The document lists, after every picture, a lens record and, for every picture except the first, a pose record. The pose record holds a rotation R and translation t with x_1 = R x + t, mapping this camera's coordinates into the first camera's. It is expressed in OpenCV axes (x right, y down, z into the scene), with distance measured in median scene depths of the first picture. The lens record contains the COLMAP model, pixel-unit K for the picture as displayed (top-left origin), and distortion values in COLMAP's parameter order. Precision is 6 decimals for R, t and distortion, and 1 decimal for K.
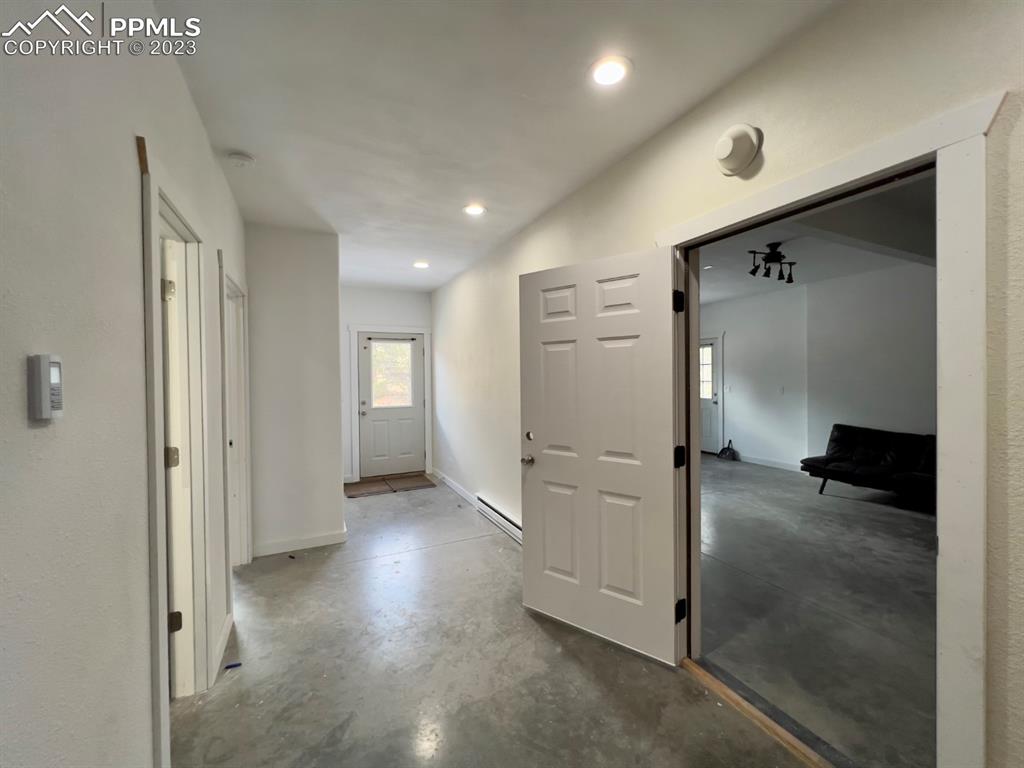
lens RADIAL K [[405.6, 0, 512.0], [0, 405.6, 384.0], [0, 0, 1]] dist [0.000520, 0.000020]
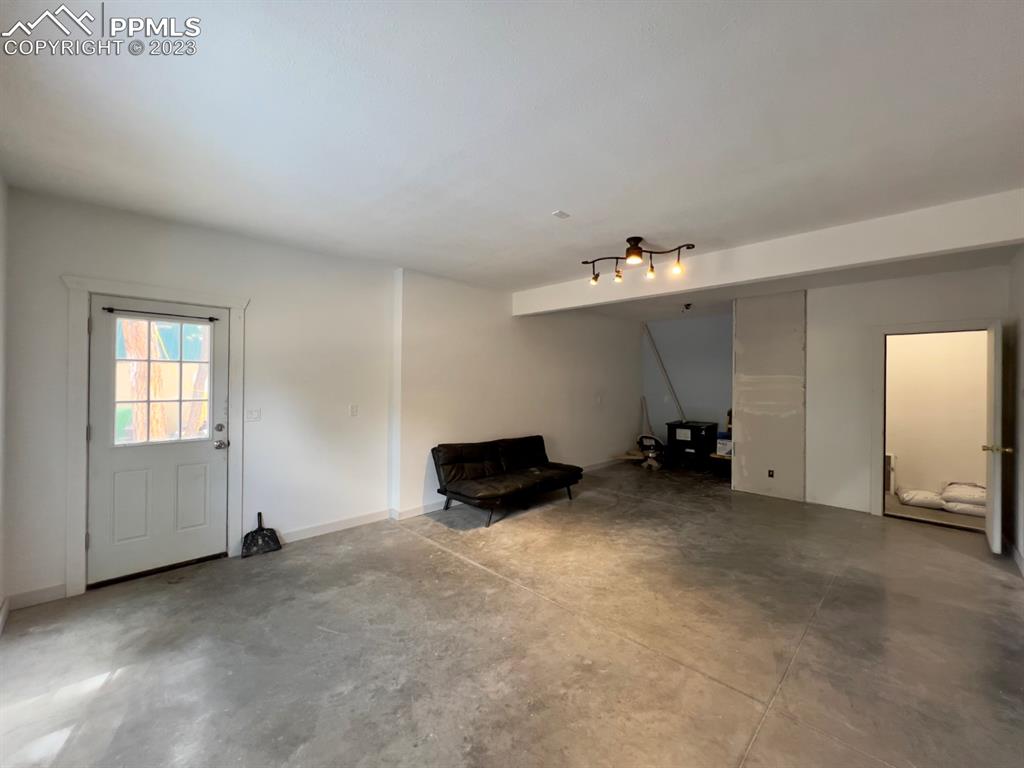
lens RADIAL K [[405.6, 0, 512.0], [0, 405.6, 384.0], [0, 0, 1]] dist [0.000520, 0.000020]
pose [[-0.315998, 0.011581, 0.948689, -0.053727], [0.012487, 0.999890, -0.008047, -0.018040], [-0.948678, 0.009304, -0.316108, 0.882766]]
